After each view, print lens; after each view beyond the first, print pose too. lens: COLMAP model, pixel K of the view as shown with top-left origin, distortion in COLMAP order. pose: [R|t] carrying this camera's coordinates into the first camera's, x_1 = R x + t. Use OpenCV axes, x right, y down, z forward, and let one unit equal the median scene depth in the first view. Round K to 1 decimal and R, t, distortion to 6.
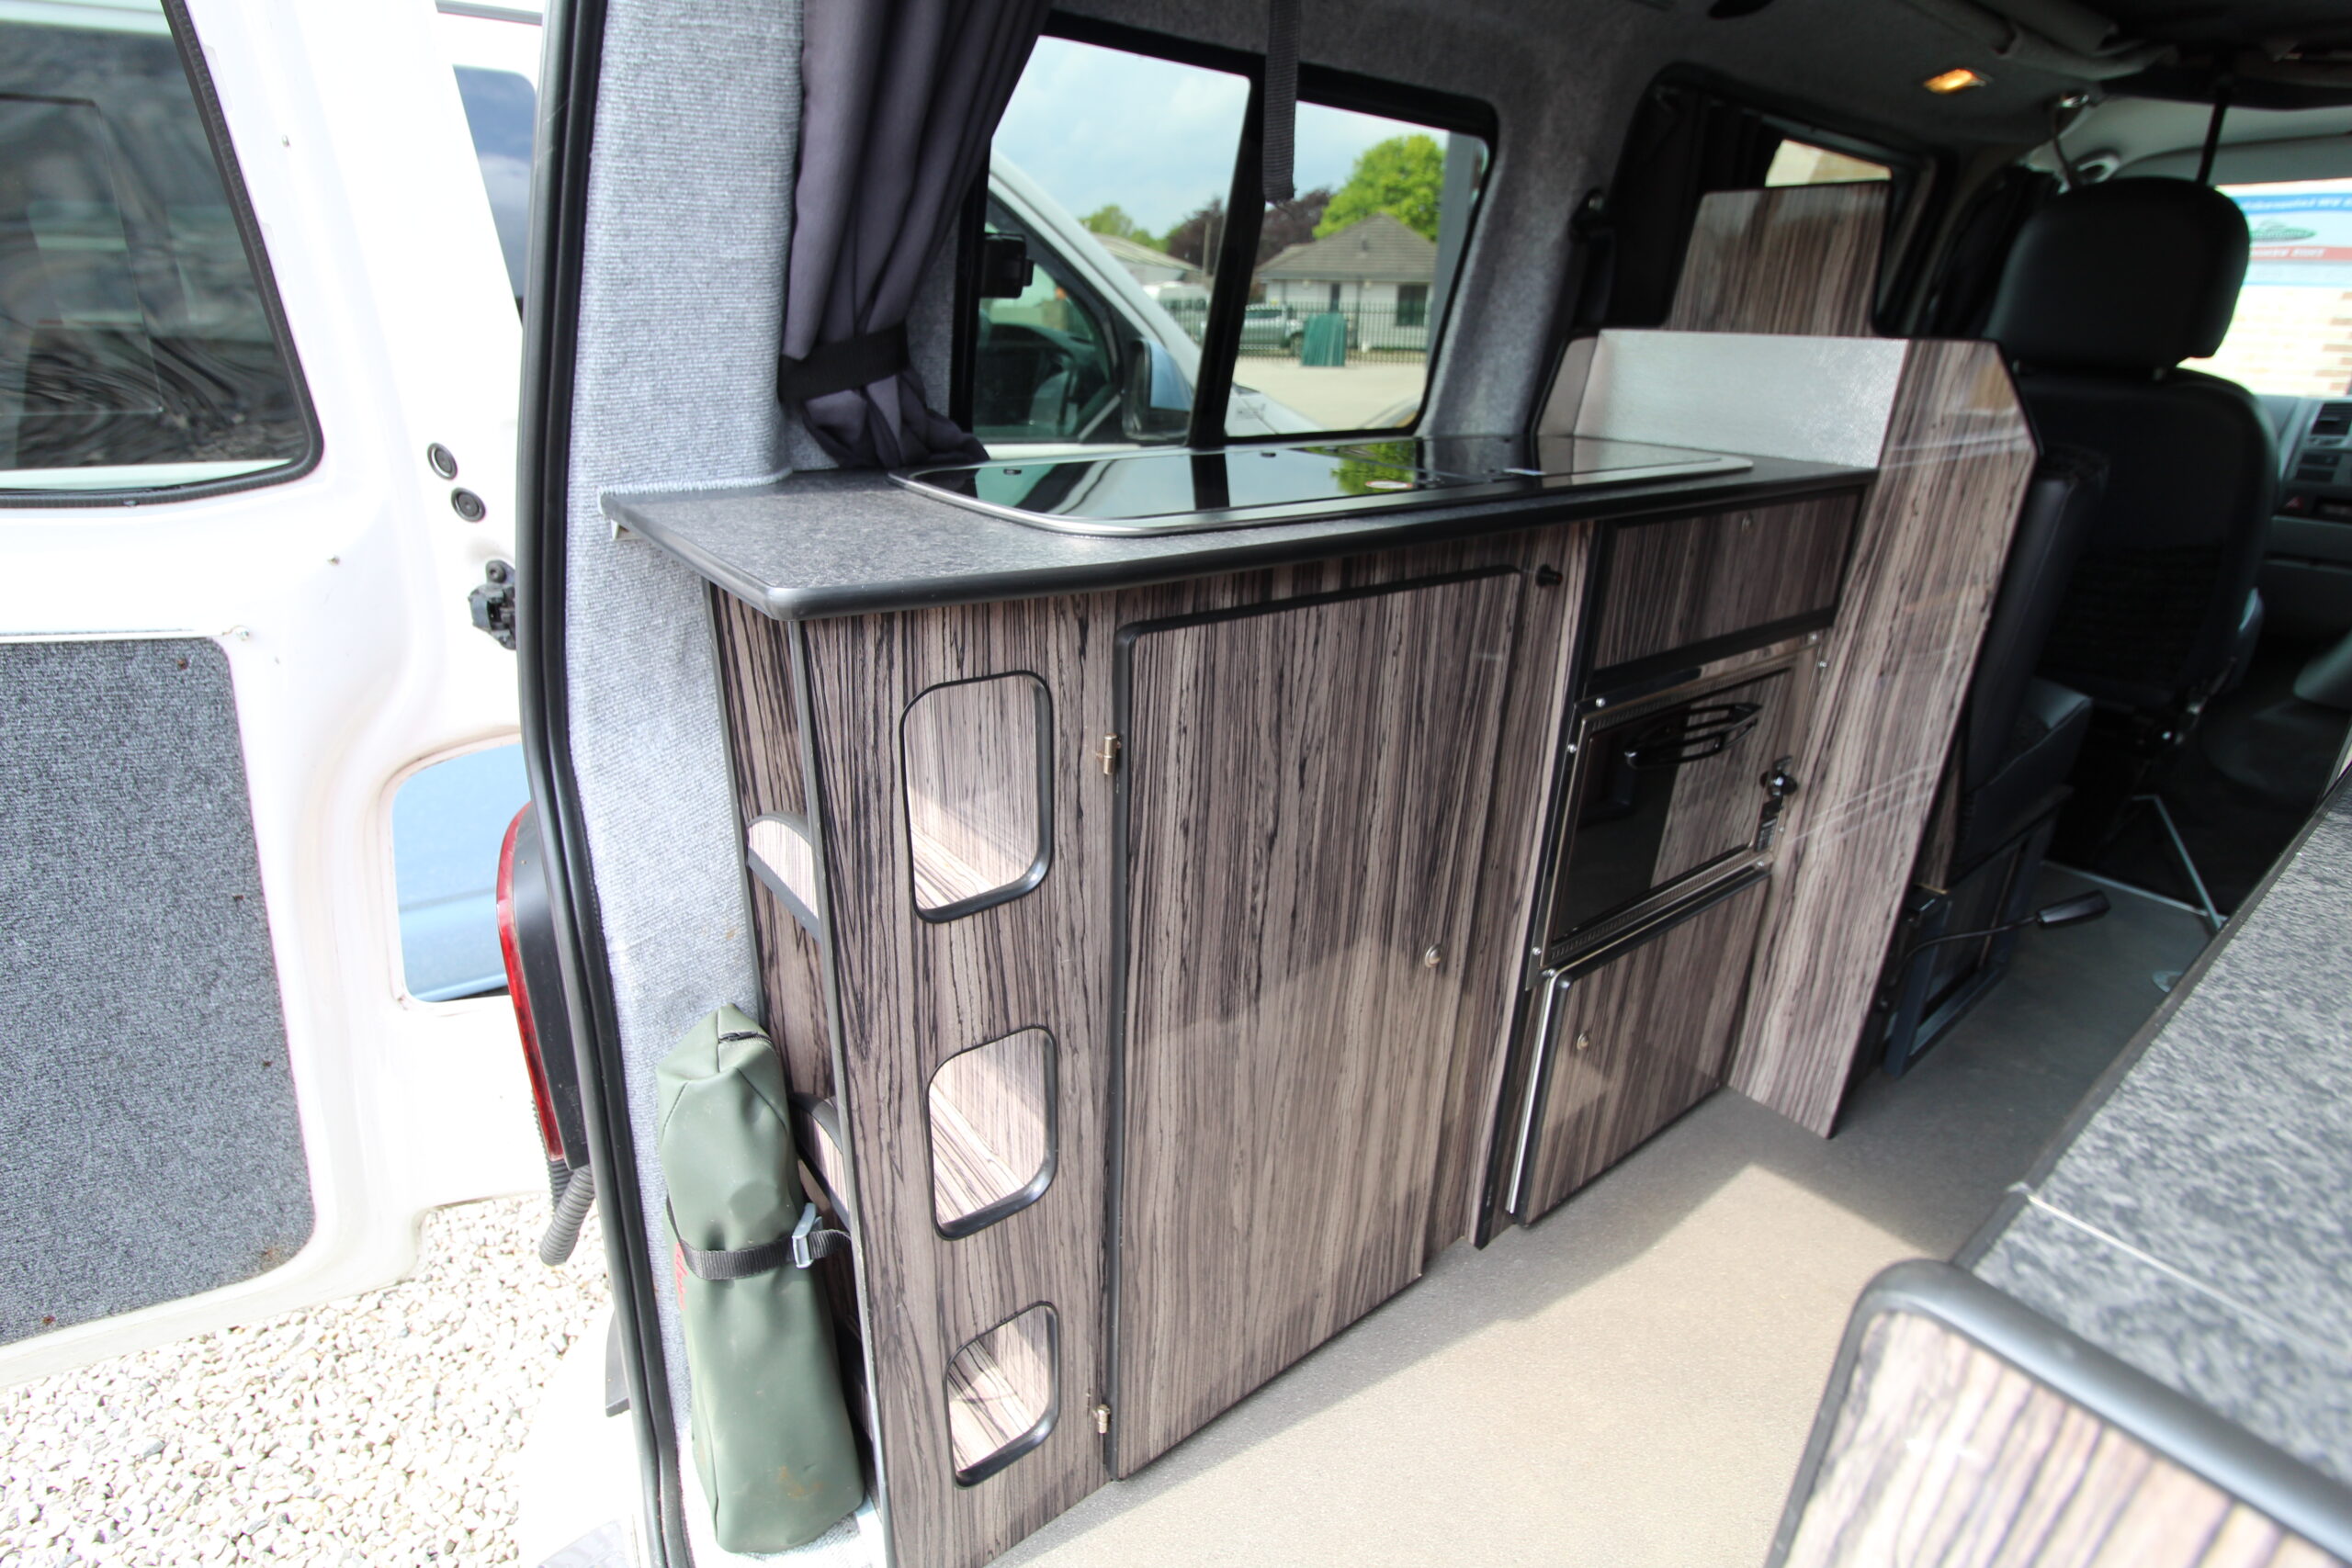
lens RADIAL K [[1108.2, 0, 1181.4], [0, 1108.2, 761.5], [0, 0, 1]] dist [-0.006953, -0.007724]
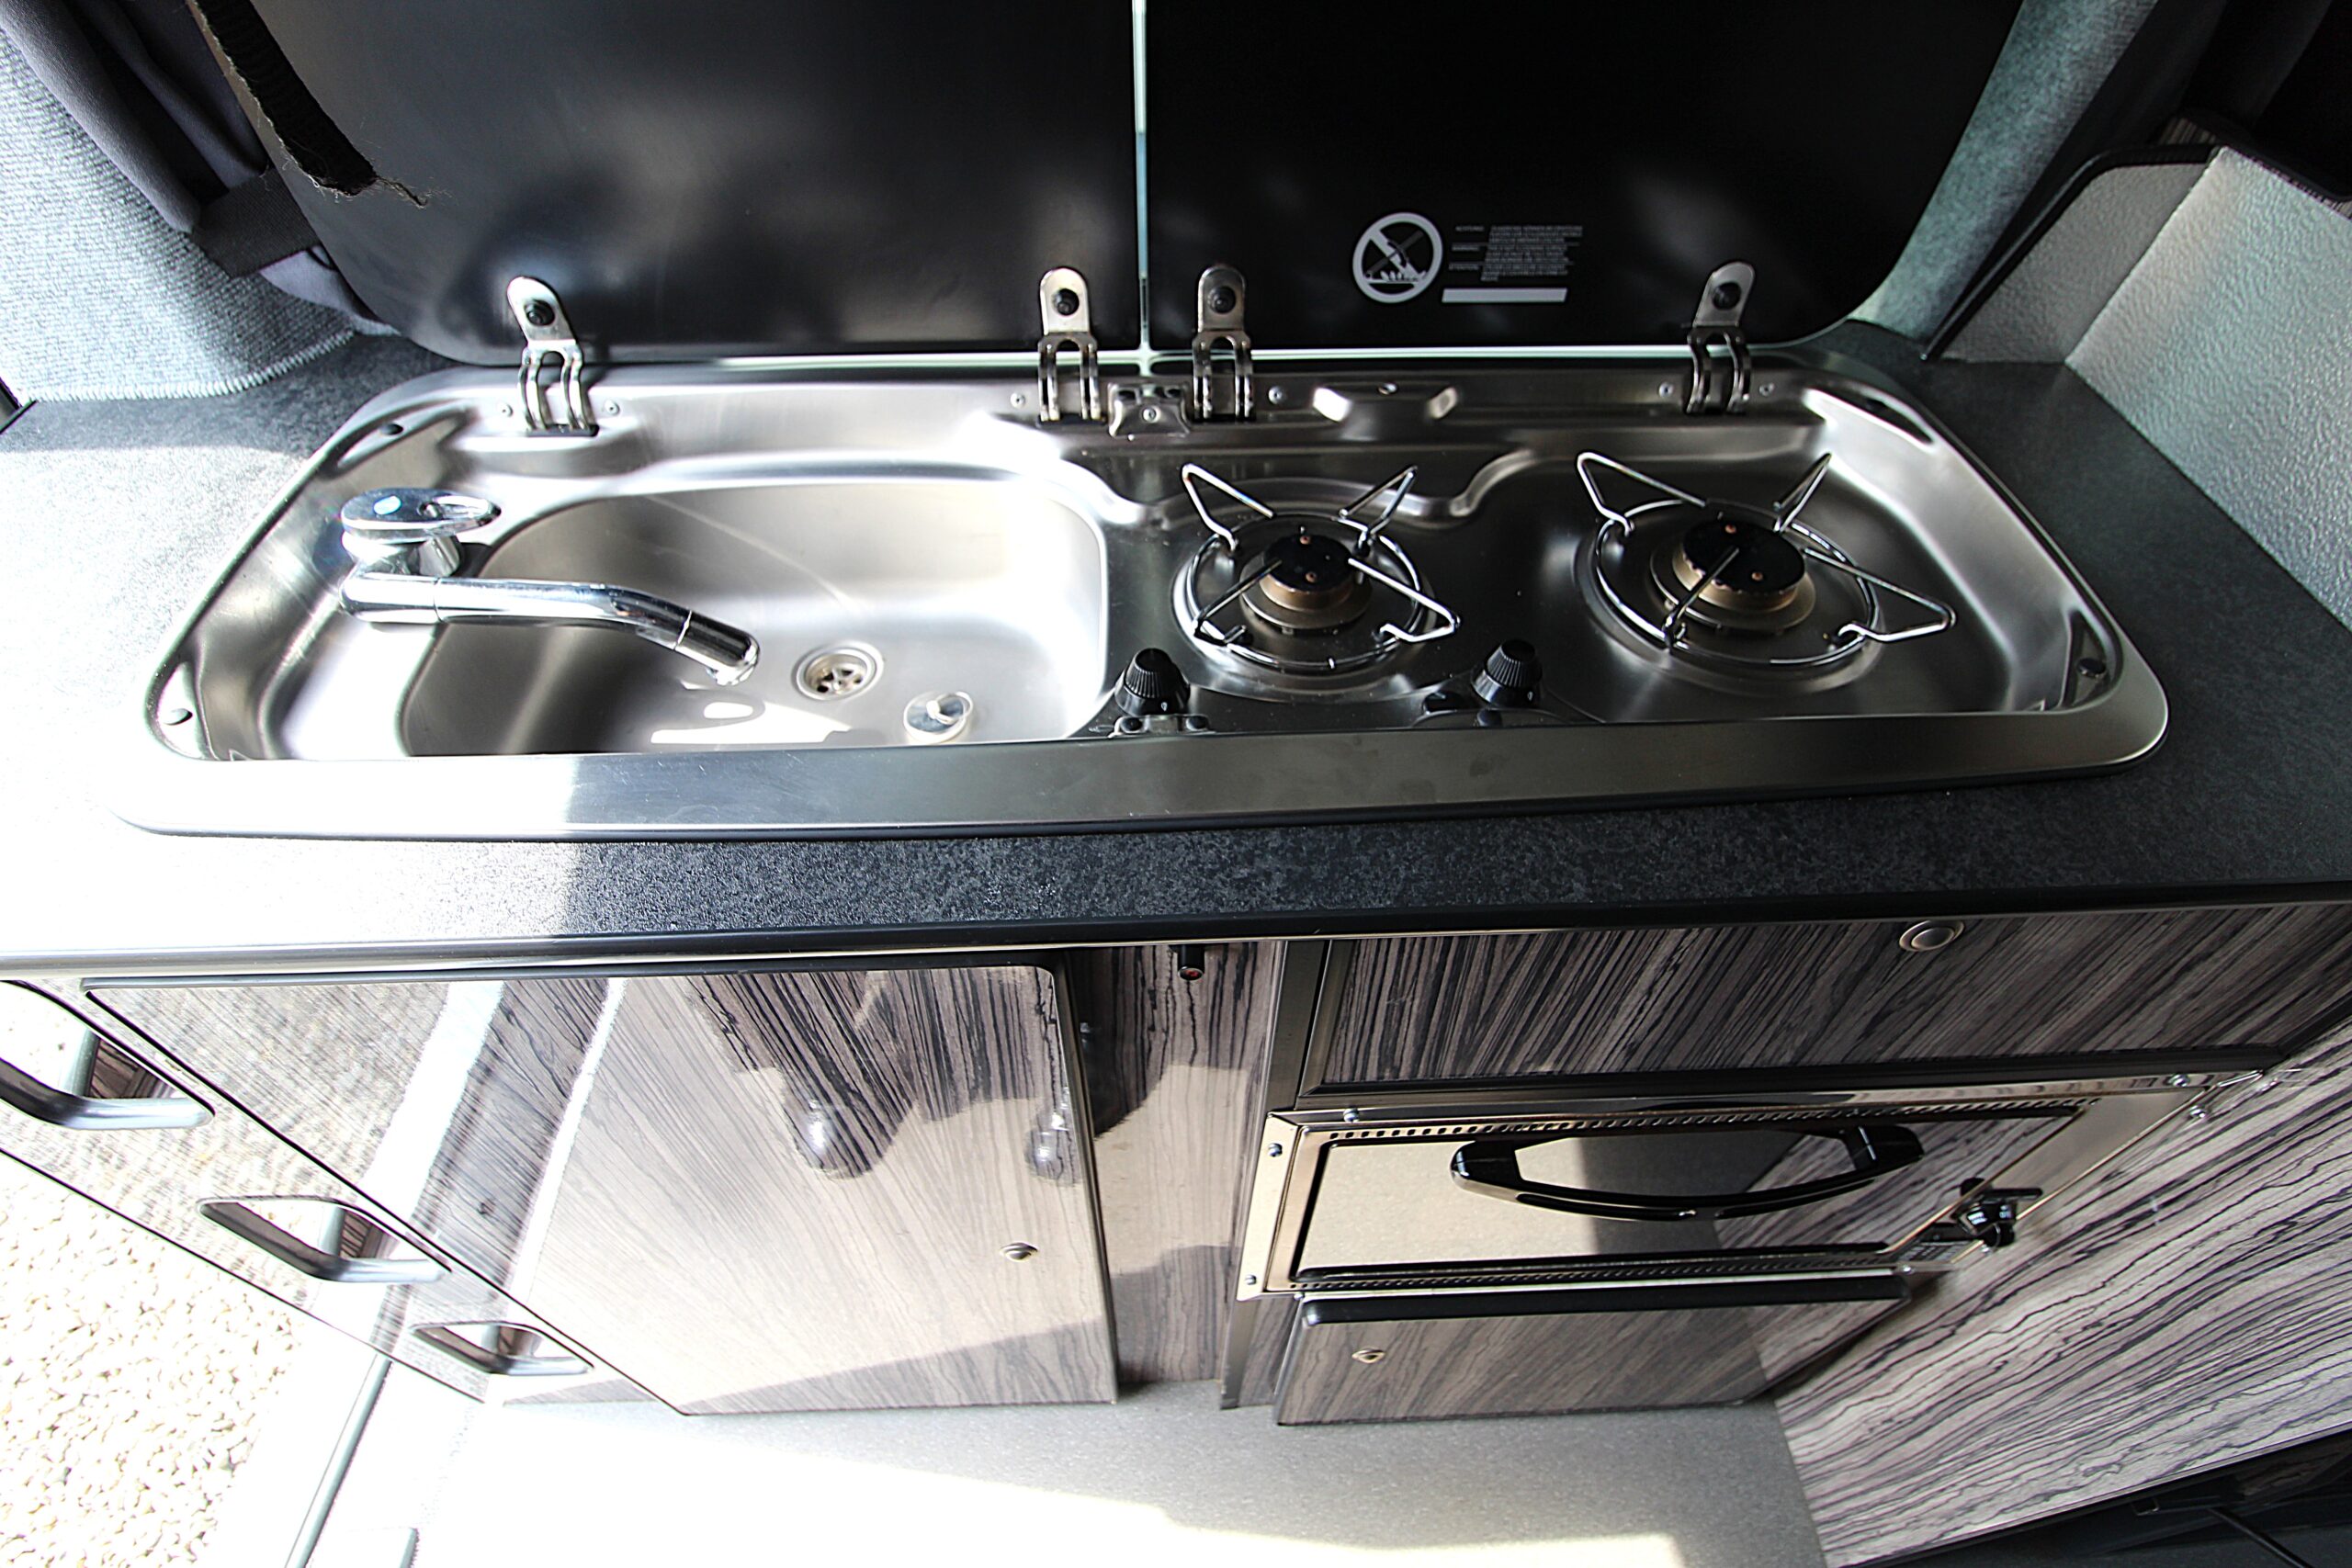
lens RADIAL K [[1108.2, 0, 1181.7], [0, 1108.2, 780.0], [0, 0, 1]] dist [-0.006953, -0.007724]
pose [[0.813225, 0.422124, -0.400595, 0.360448], [-0.203486, 0.851175, 0.483833, -0.339488], [0.545214, -0.311949, 0.778093, 0.458457]]
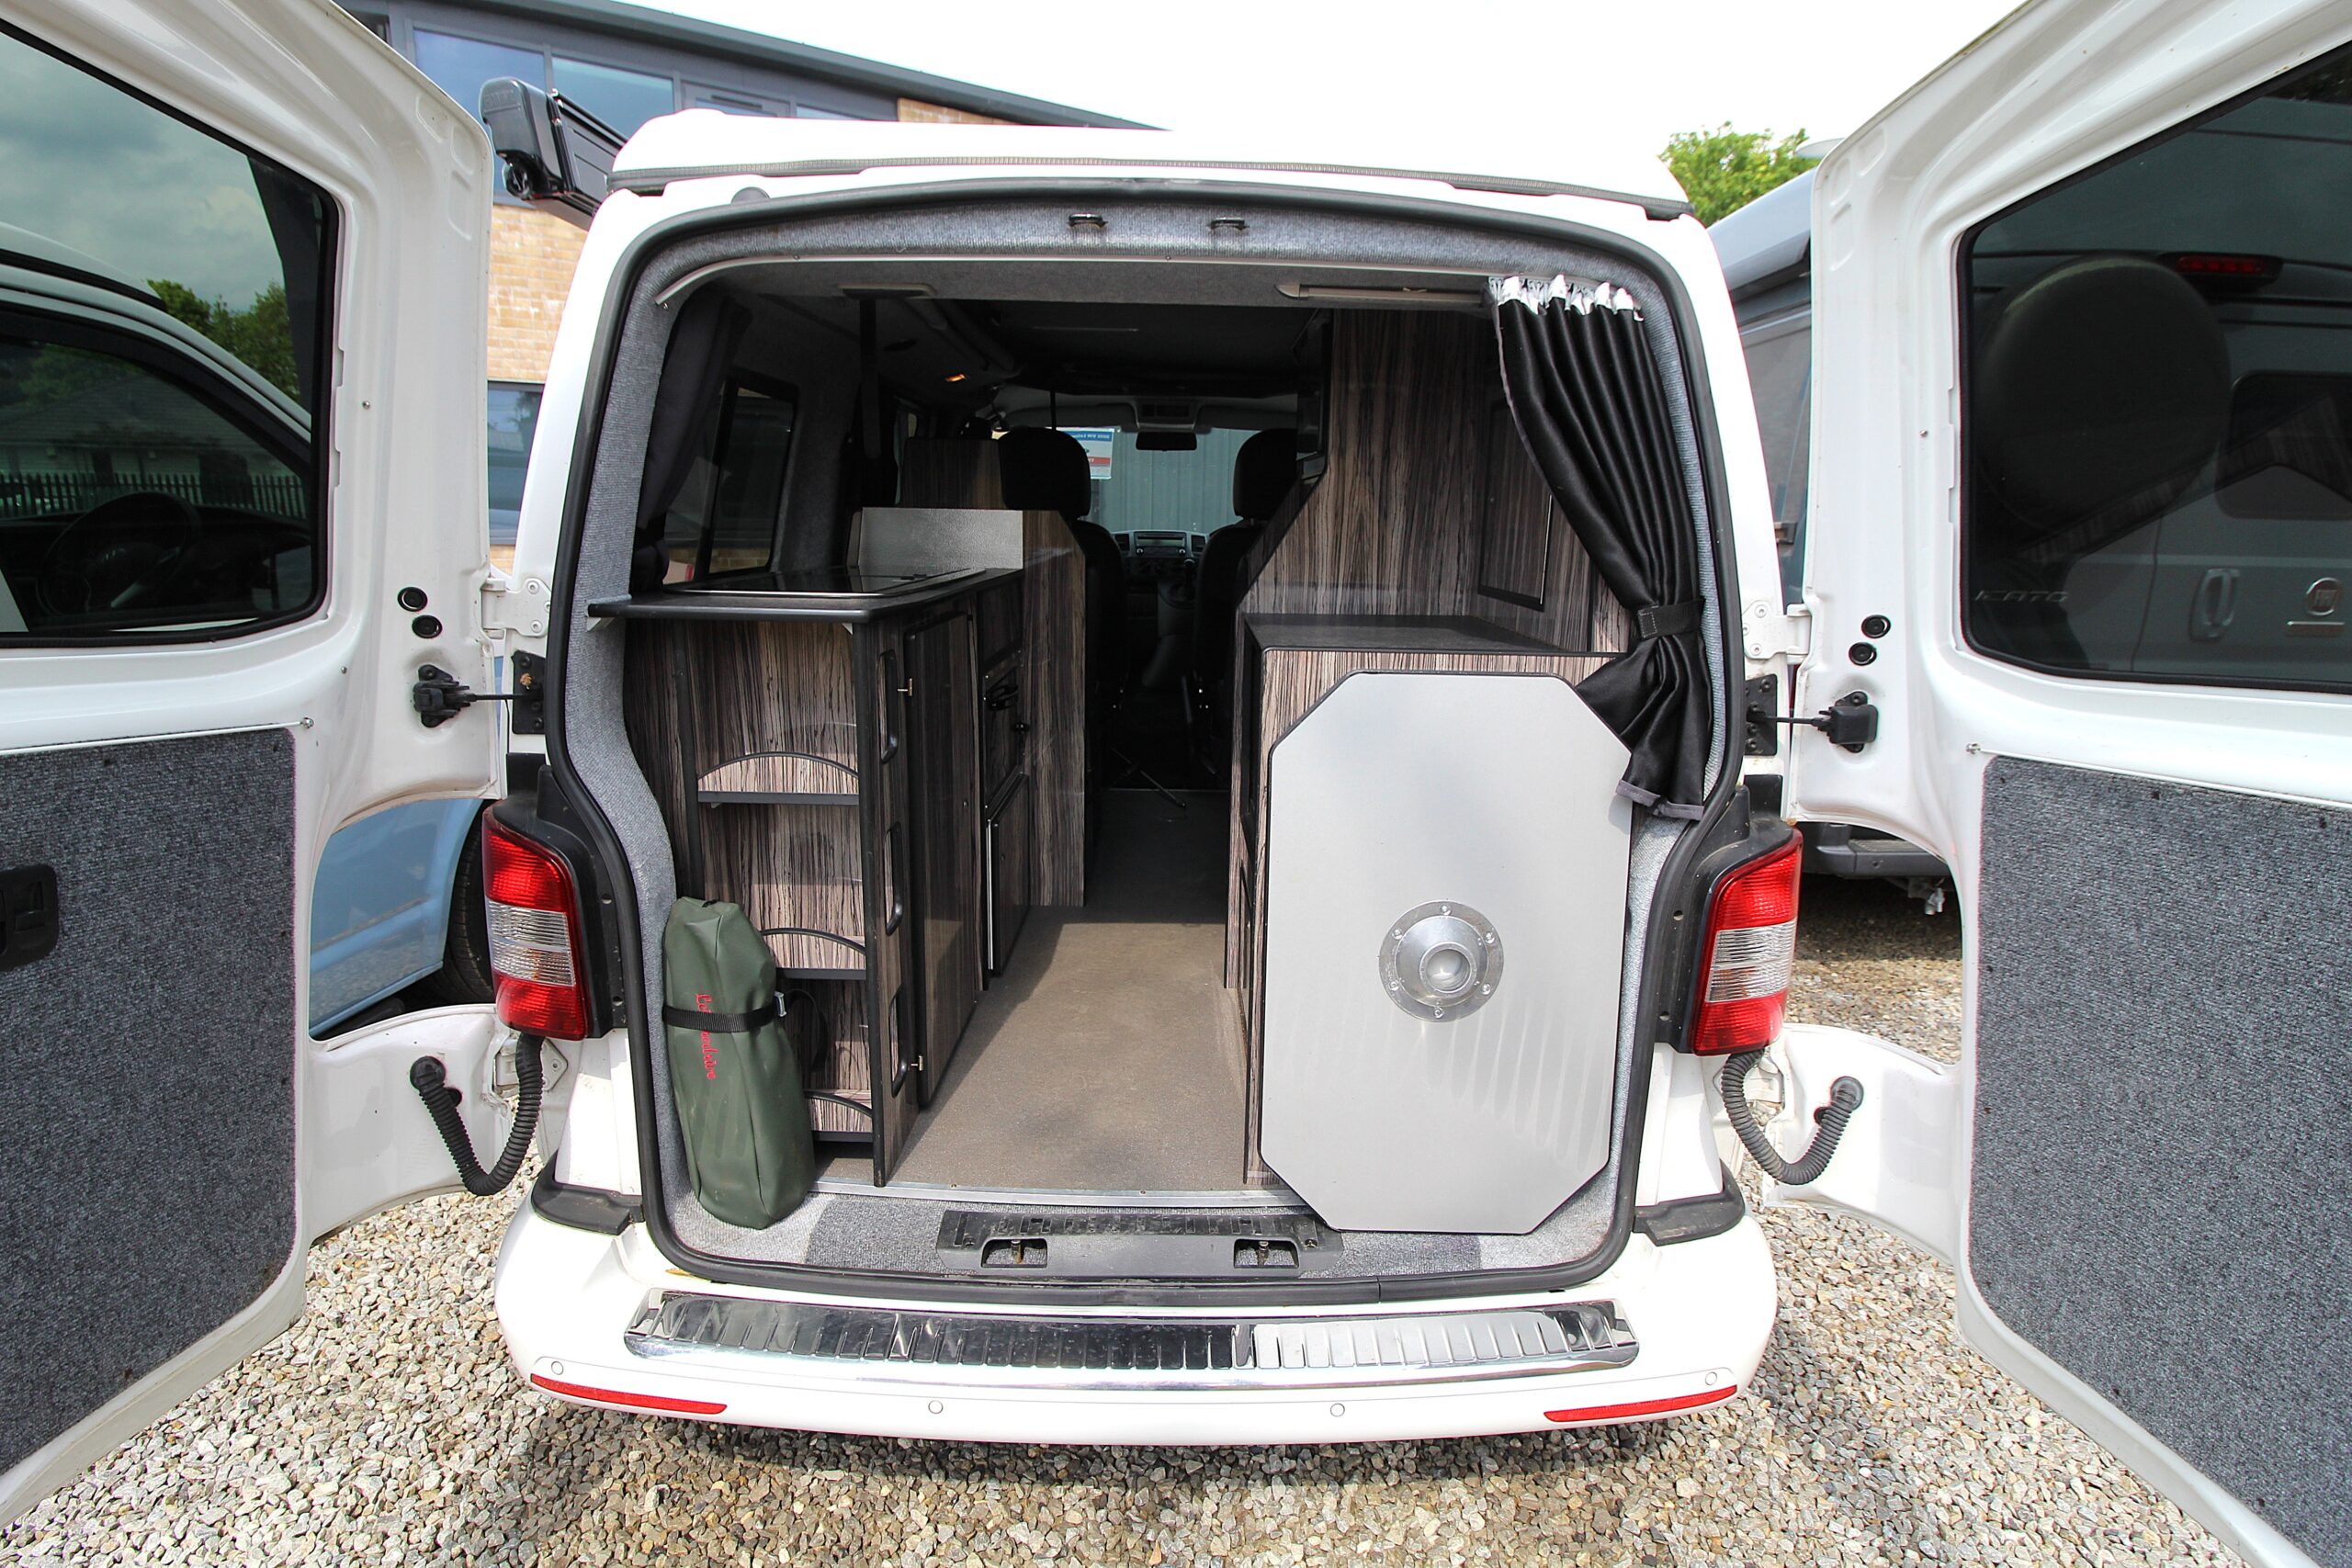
lens RADIAL K [[1108.2, 0, 1190.6], [0, 1108.2, 783.4], [0, 0, 1]] dist [-0.006953, -0.007724]
pose [[0.612154, -0.200424, 0.764917, -0.827548], [0.291962, 0.956280, 0.016912, 0.175552], [-0.734864, 0.212974, 0.643907, -0.485849]]
